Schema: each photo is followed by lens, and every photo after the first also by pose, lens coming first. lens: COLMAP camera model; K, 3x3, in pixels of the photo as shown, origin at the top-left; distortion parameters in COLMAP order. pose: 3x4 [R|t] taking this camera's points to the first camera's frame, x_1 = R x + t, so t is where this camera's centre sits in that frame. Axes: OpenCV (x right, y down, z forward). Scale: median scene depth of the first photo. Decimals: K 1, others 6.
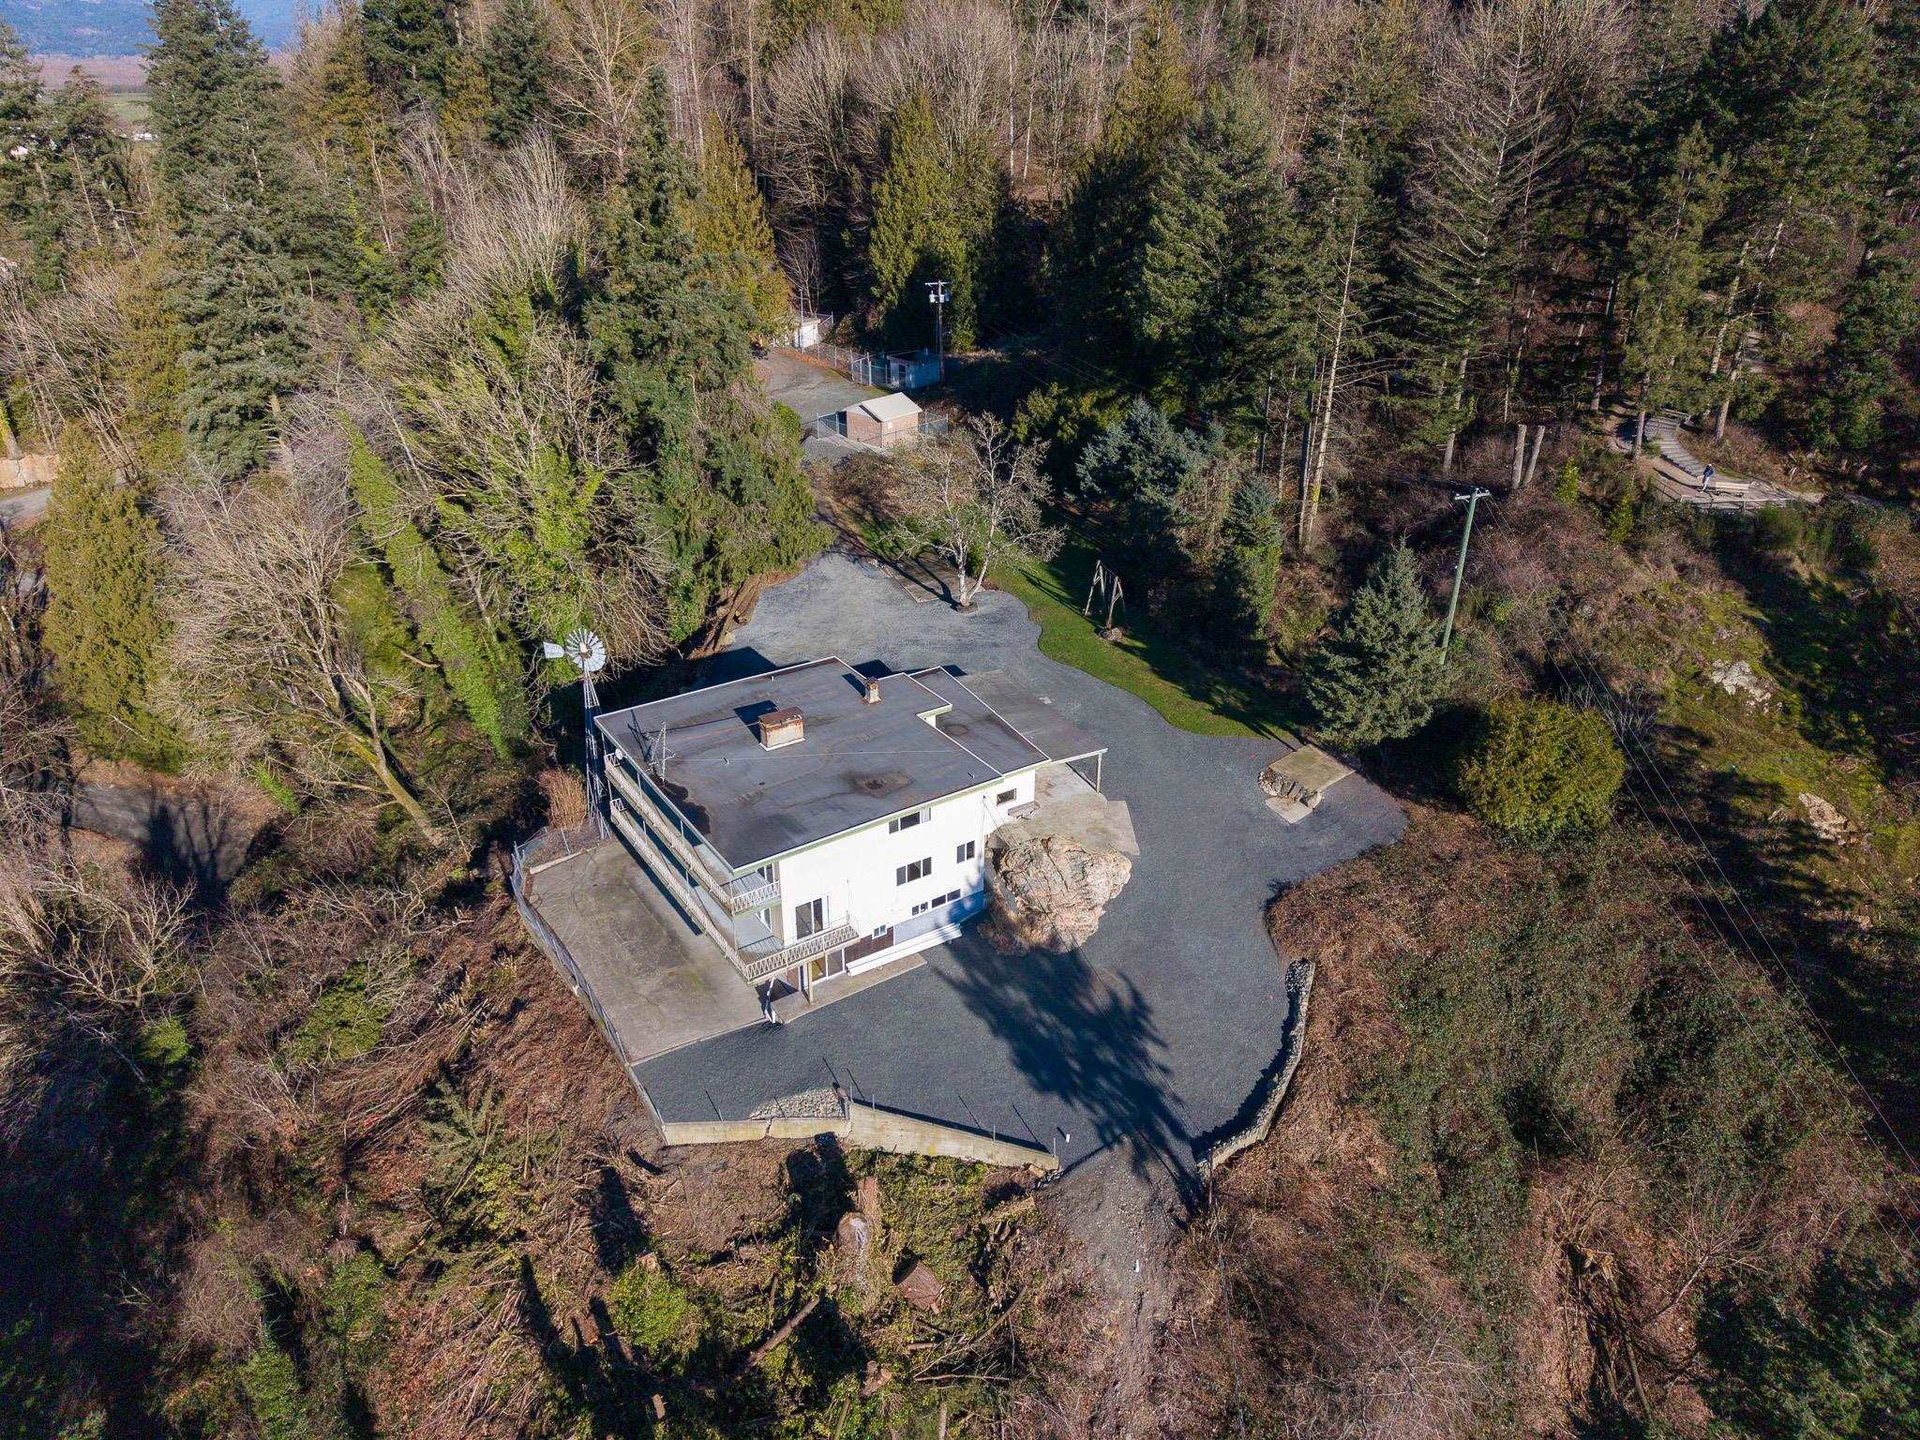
lens RADIAL K [[1279.5, 0, 960.0], [0, 1279.5, 720.0], [0, 0, 1]] dist [0.030989, -0.036098]
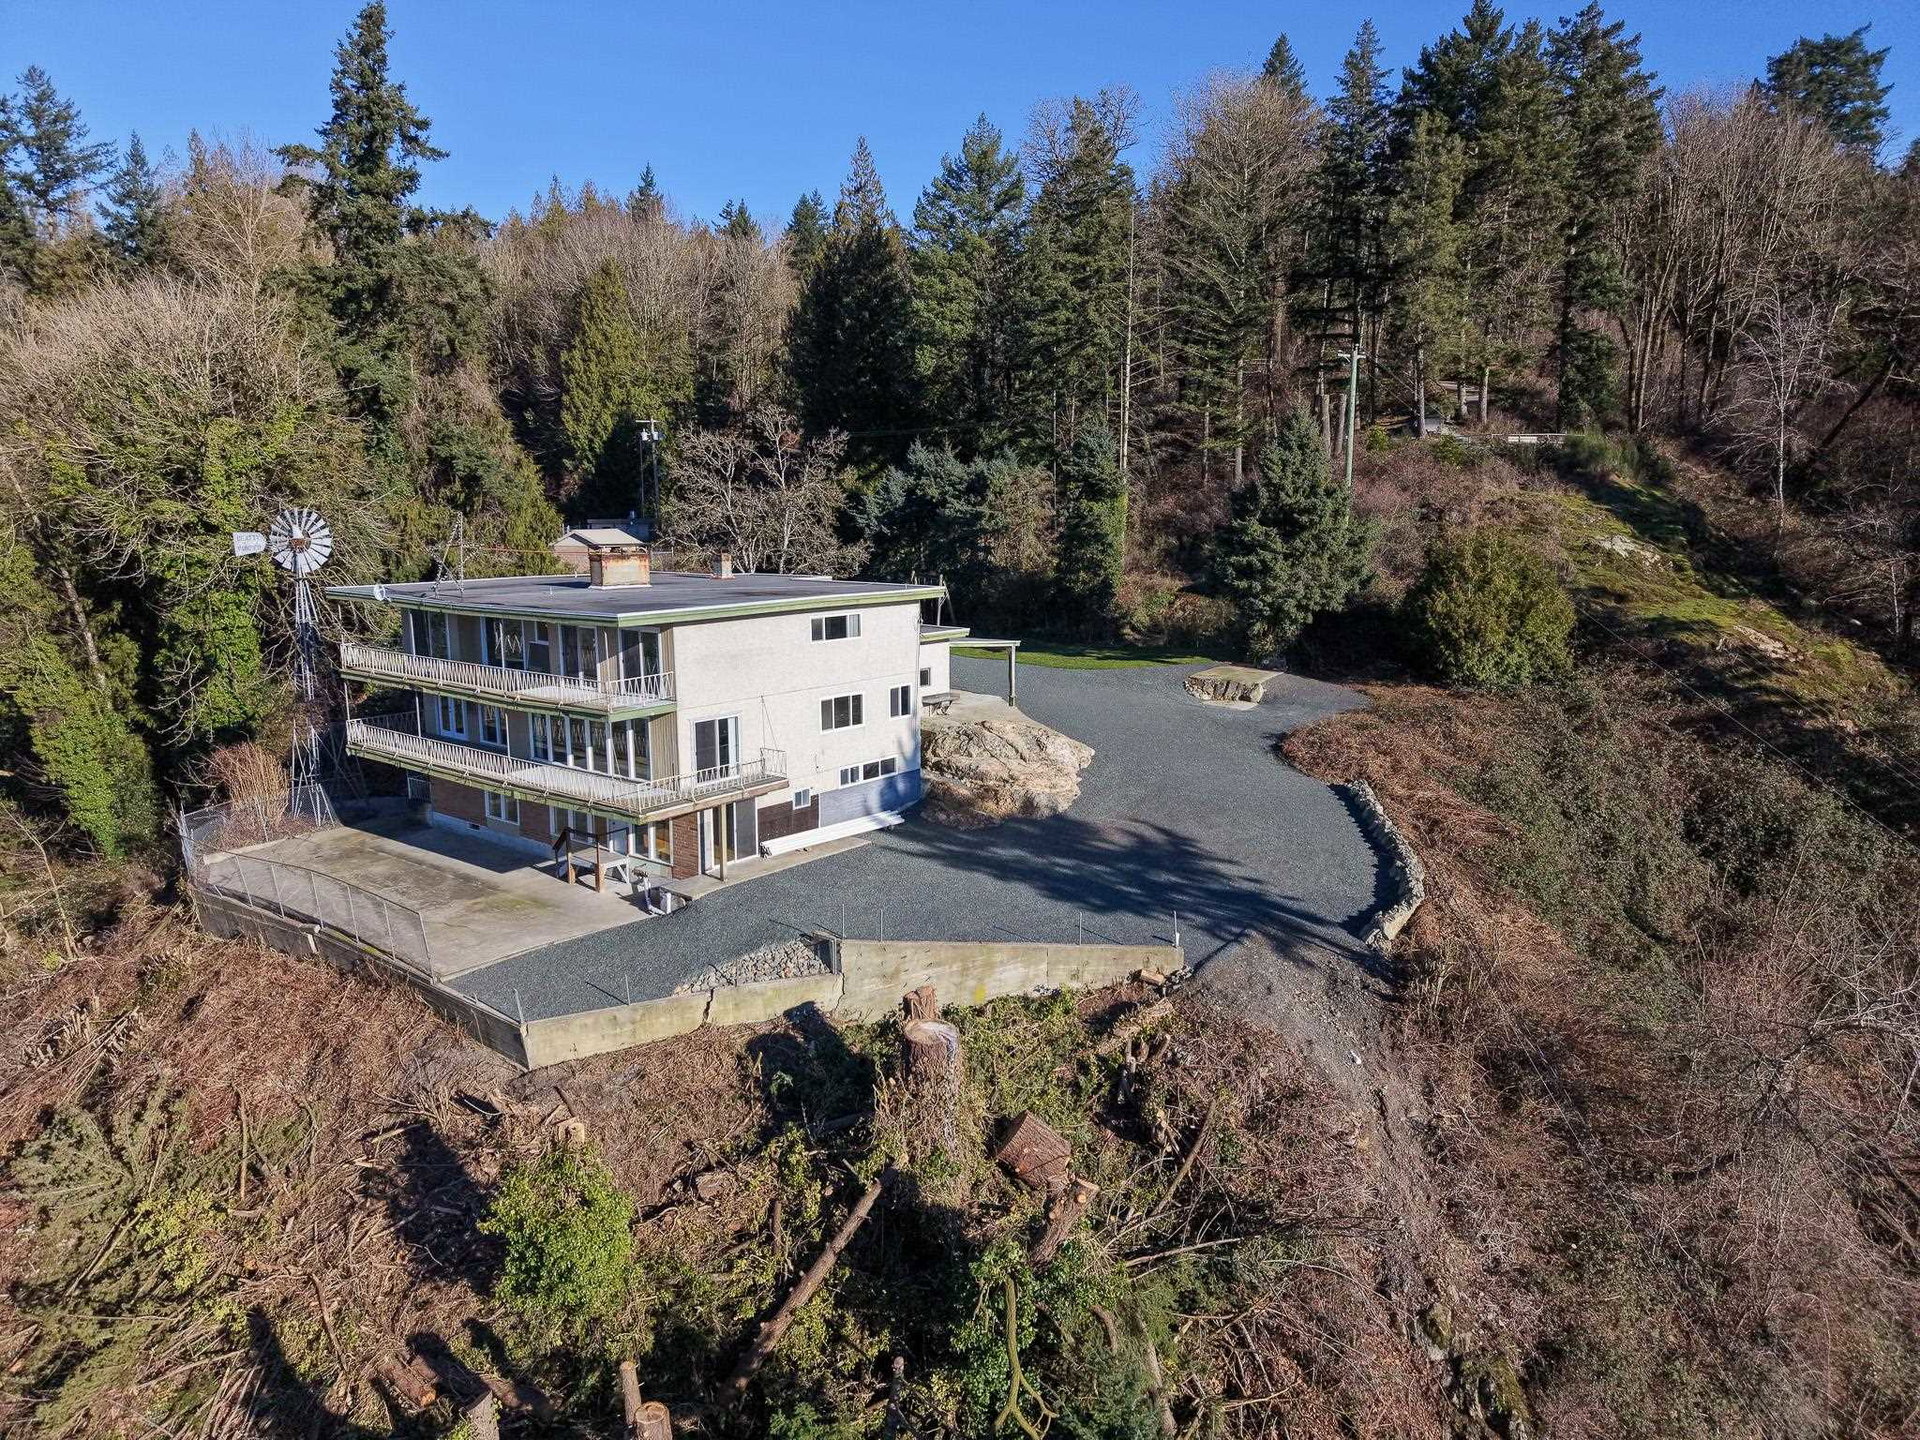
lens RADIAL K [[1279.5, 0, 960.0], [0, 1279.5, 720.0], [0, 0, 1]] dist [0.030989, -0.036098]
pose [[0.955136, -0.057332, 0.290566, -0.188413], [0.142109, 0.949486, -0.279789, 0.348113], [-0.259847, 0.308528, 0.915035, 0.347419]]
